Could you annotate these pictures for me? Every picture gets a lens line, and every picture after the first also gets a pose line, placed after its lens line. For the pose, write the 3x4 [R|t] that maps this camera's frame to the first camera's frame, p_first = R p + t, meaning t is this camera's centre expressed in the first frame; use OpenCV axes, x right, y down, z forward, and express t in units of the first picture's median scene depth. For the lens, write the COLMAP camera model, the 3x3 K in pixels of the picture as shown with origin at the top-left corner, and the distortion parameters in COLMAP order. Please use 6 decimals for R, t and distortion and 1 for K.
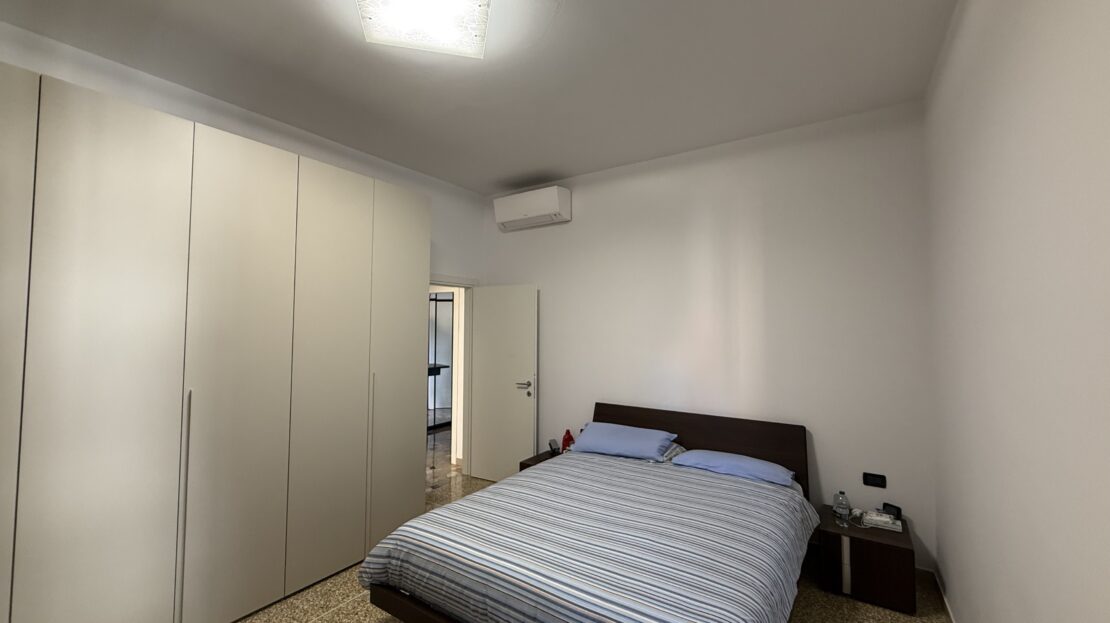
lens RADIAL K [[439.7, 0, 555.0], [0, 439.7, 311.5], [0, 0, 1]] dist [-0.000141, 0.000292]
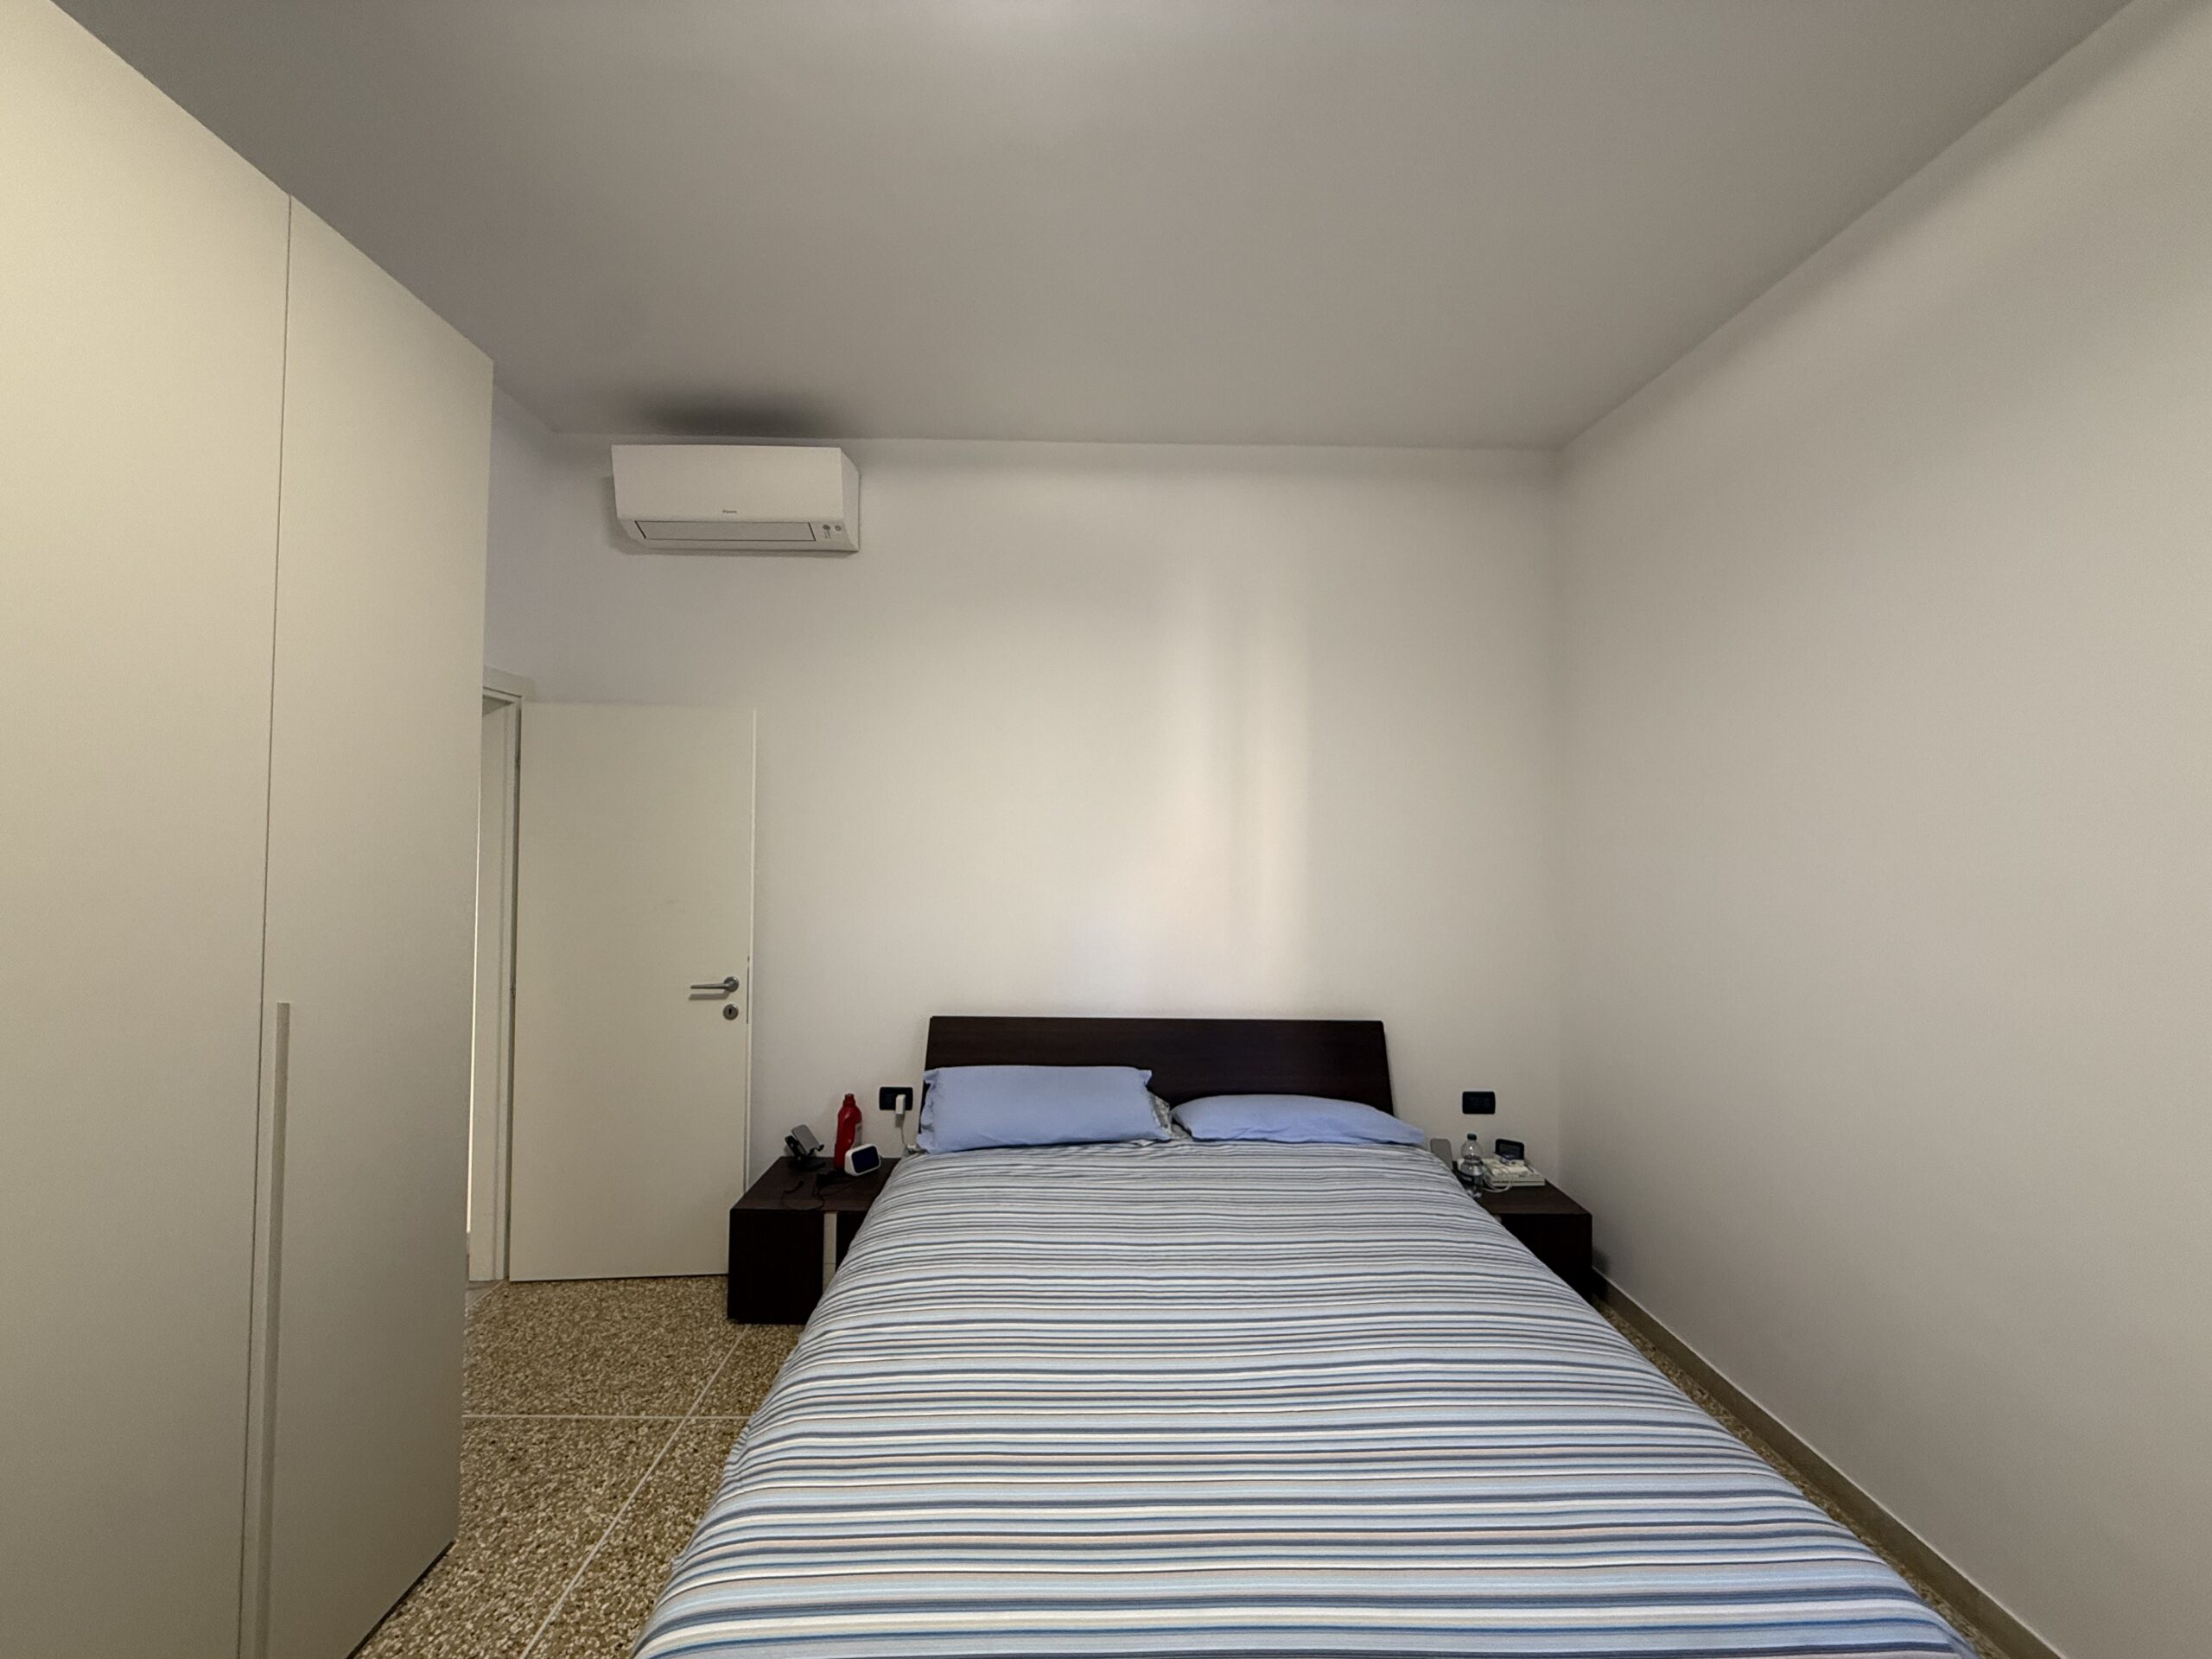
lens RADIAL K [[888.4, 0, 1109.1], [0, 888.4, 822.0], [0, 0, 1]] dist [-0.000529, -0.000052]
pose [[0.813654, 0.016588, 0.581113, -0.294929], [-0.033059, 0.999296, 0.017763, 0.010802], [-0.580409, -0.033664, 0.813629, 0.297361]]
